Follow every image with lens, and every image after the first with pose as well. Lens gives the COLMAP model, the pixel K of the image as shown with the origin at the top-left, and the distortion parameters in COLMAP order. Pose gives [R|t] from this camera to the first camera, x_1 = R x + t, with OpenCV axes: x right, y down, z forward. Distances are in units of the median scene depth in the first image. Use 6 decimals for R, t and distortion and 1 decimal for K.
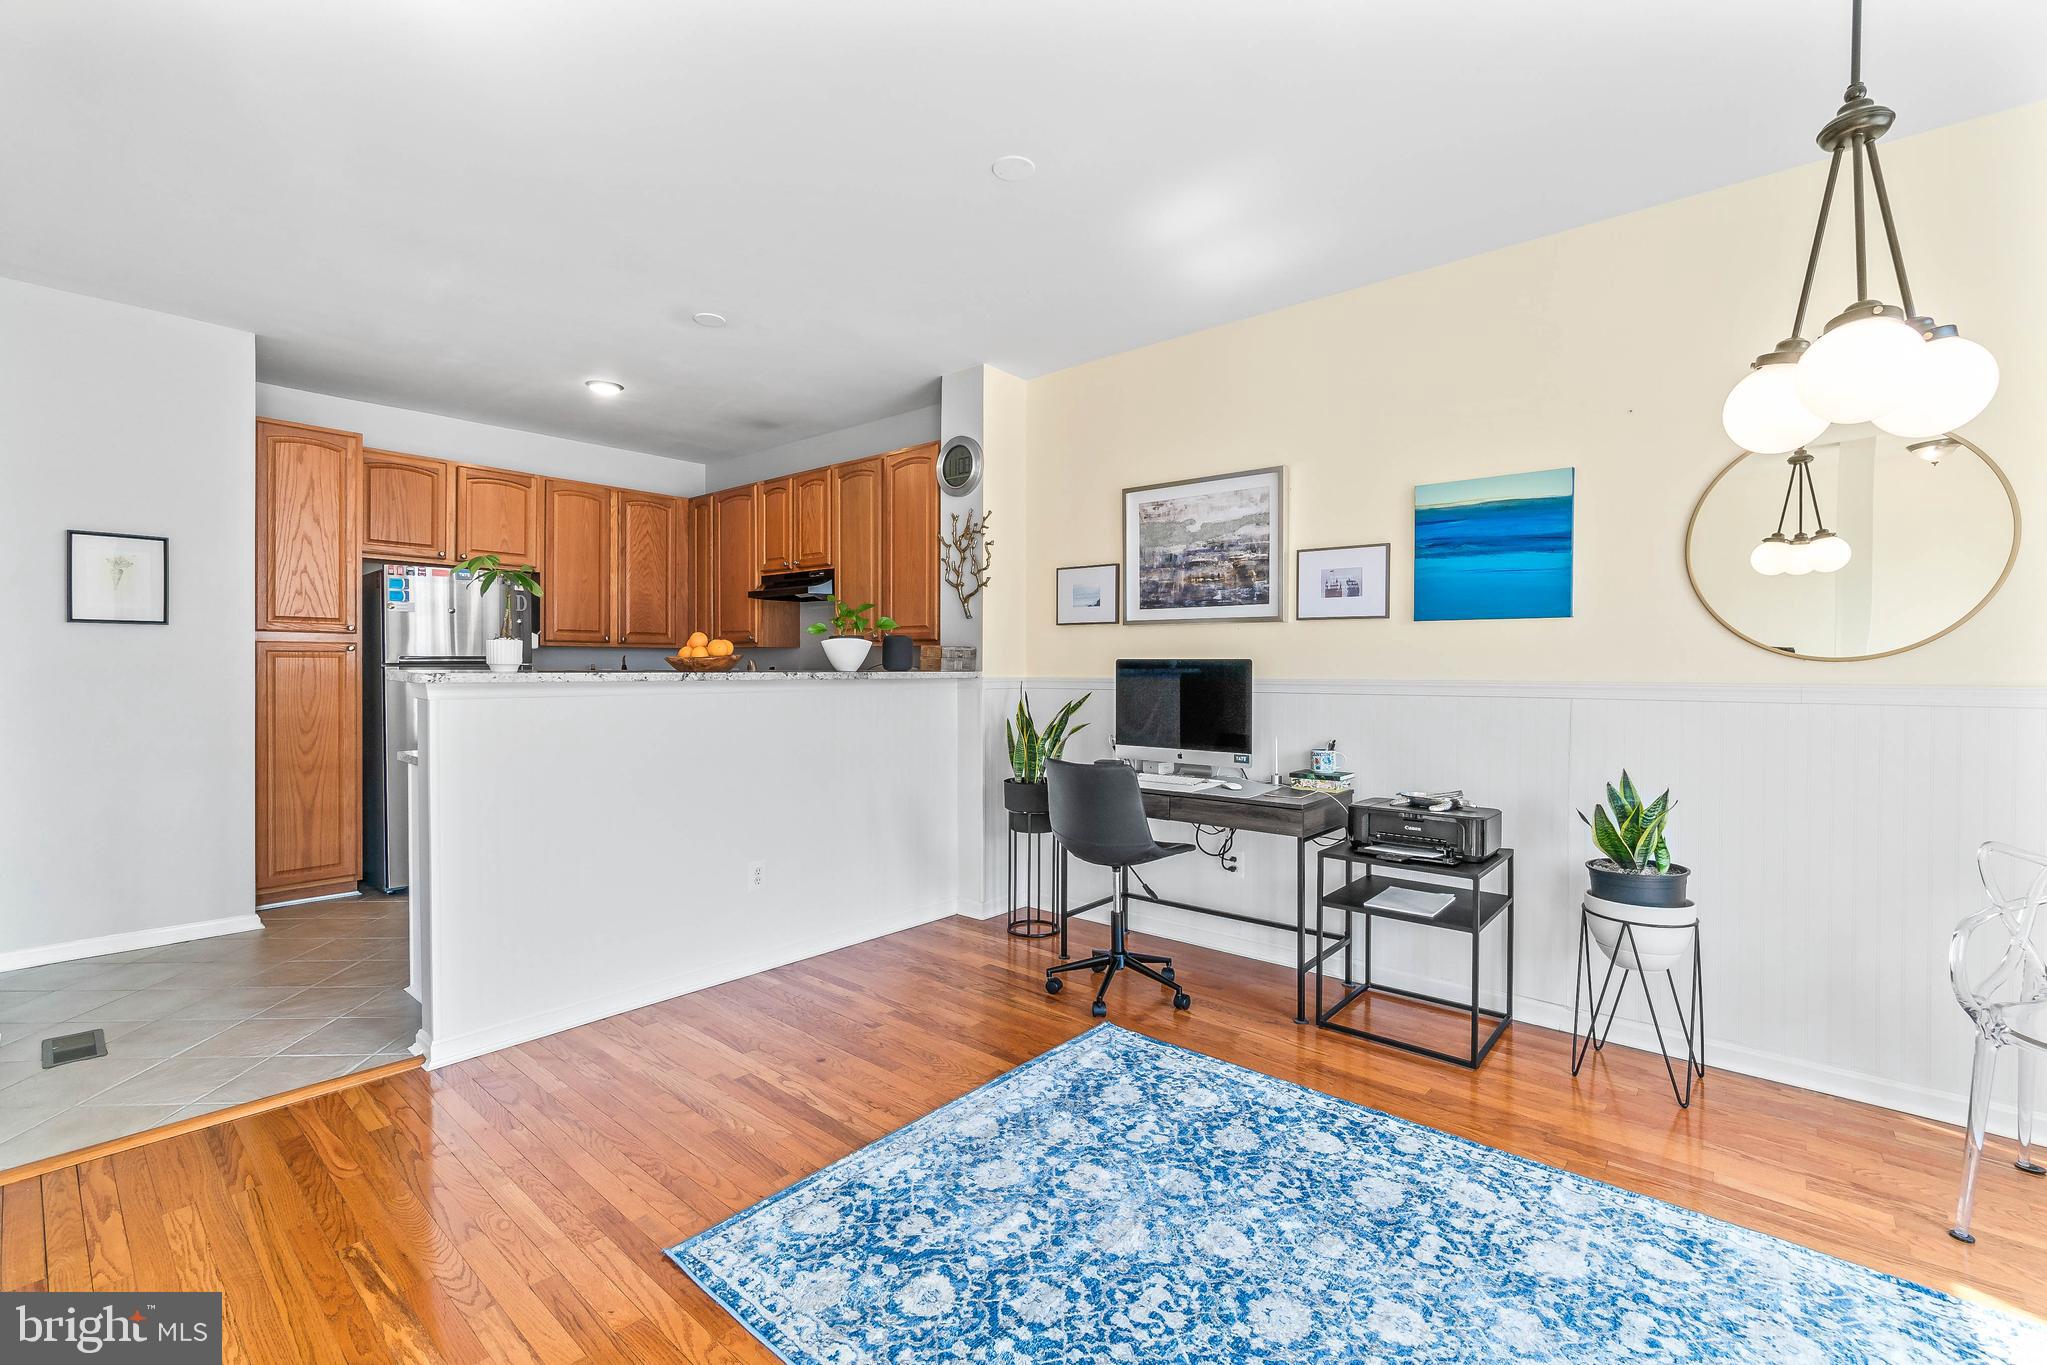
lens RADIAL K [[884.2, 0, 1017.2], [0, 884.2, 676.4], [0, 0, 1]] dist [-0.007607, 0.003333]
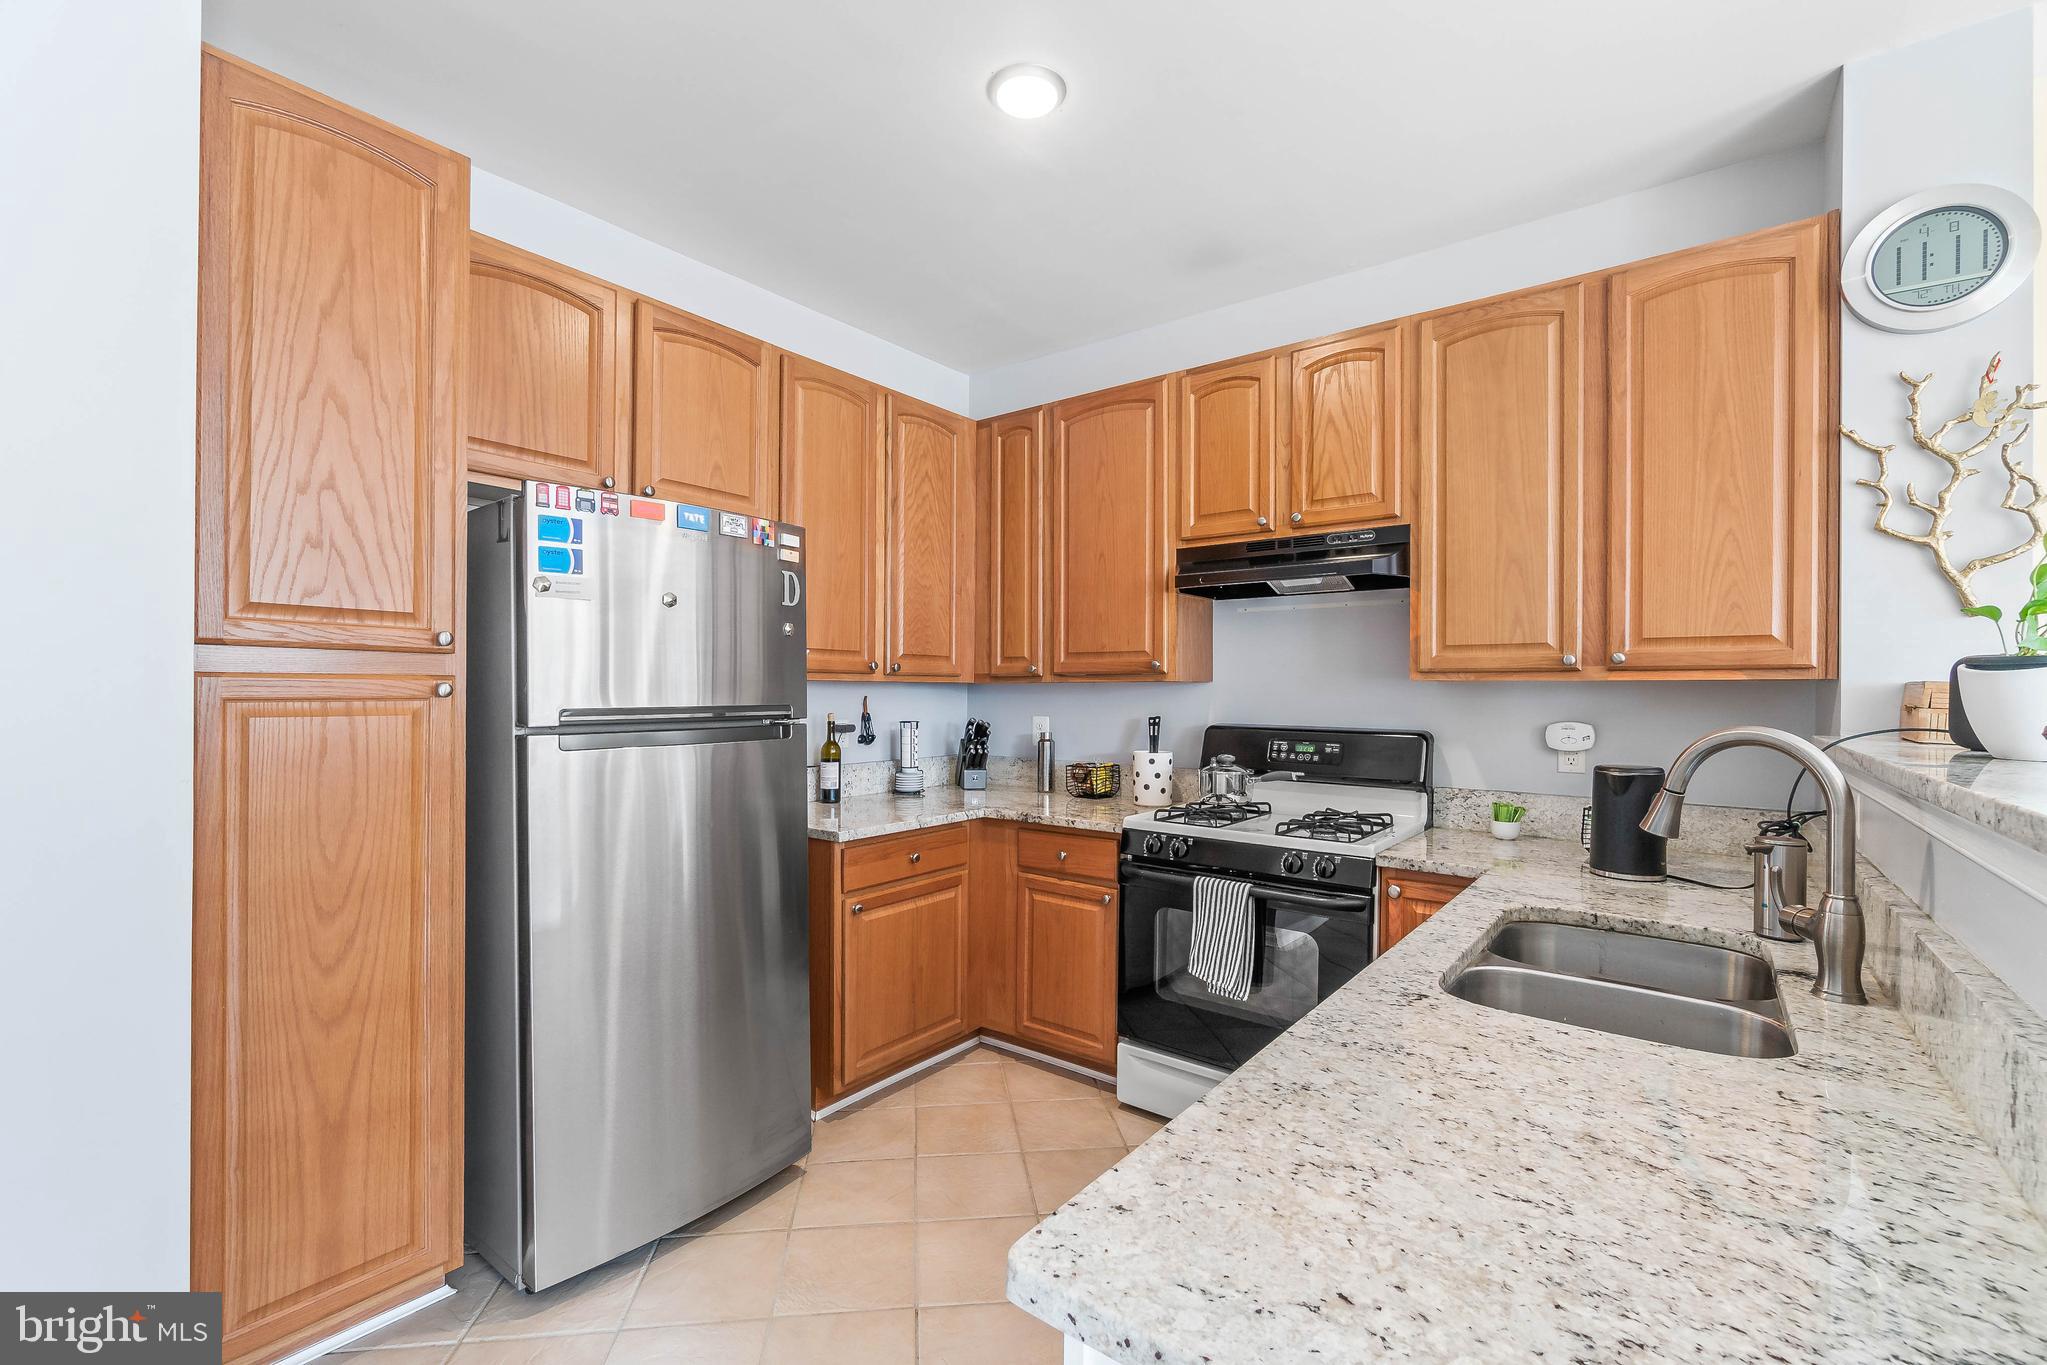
lens RADIAL K [[884.2, 0, 1018.5], [0, 884.2, 693.9], [0, 0, 1]] dist [-0.007607, 0.003333]
pose [[0.998503, -0.003108, 0.054609, -0.587823], [0.003771, 0.999920, -0.012042, -0.027802], [-0.054567, 0.012230, 0.998435, 0.669061]]
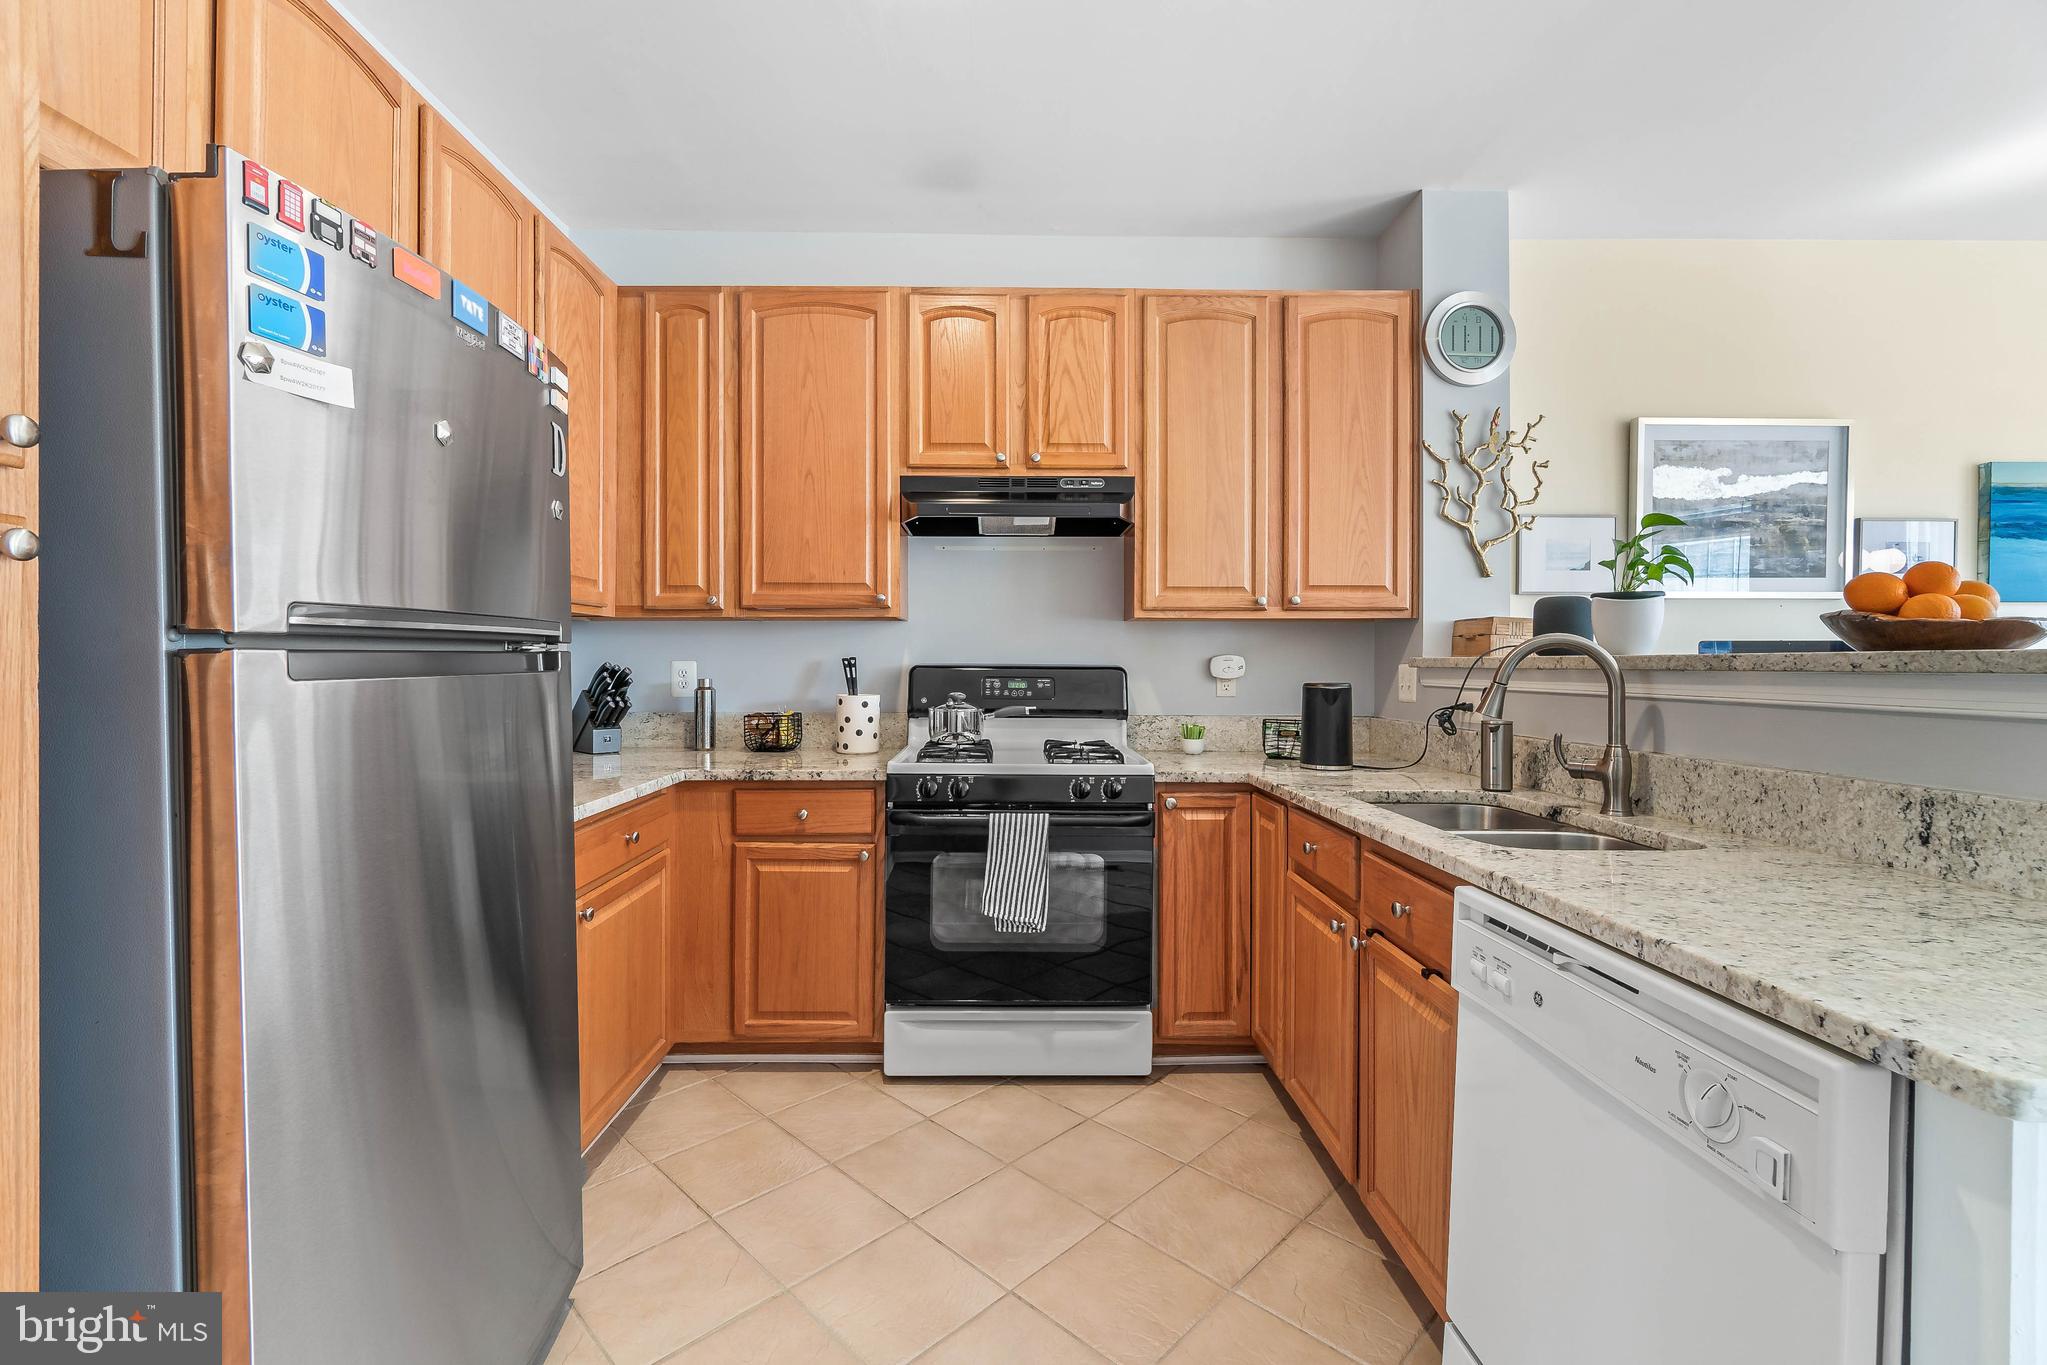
lens RADIAL K [[884.2, 0, 1015.9], [0, 884.2, 663.6], [0, 0, 1]] dist [-0.007607, 0.003333]
pose [[0.745373, -0.007238, 0.666608, -0.816429], [0.014119, 0.999888, -0.004931, -0.004832], [-0.666498, 0.013088, 0.745392, 0.827323]]
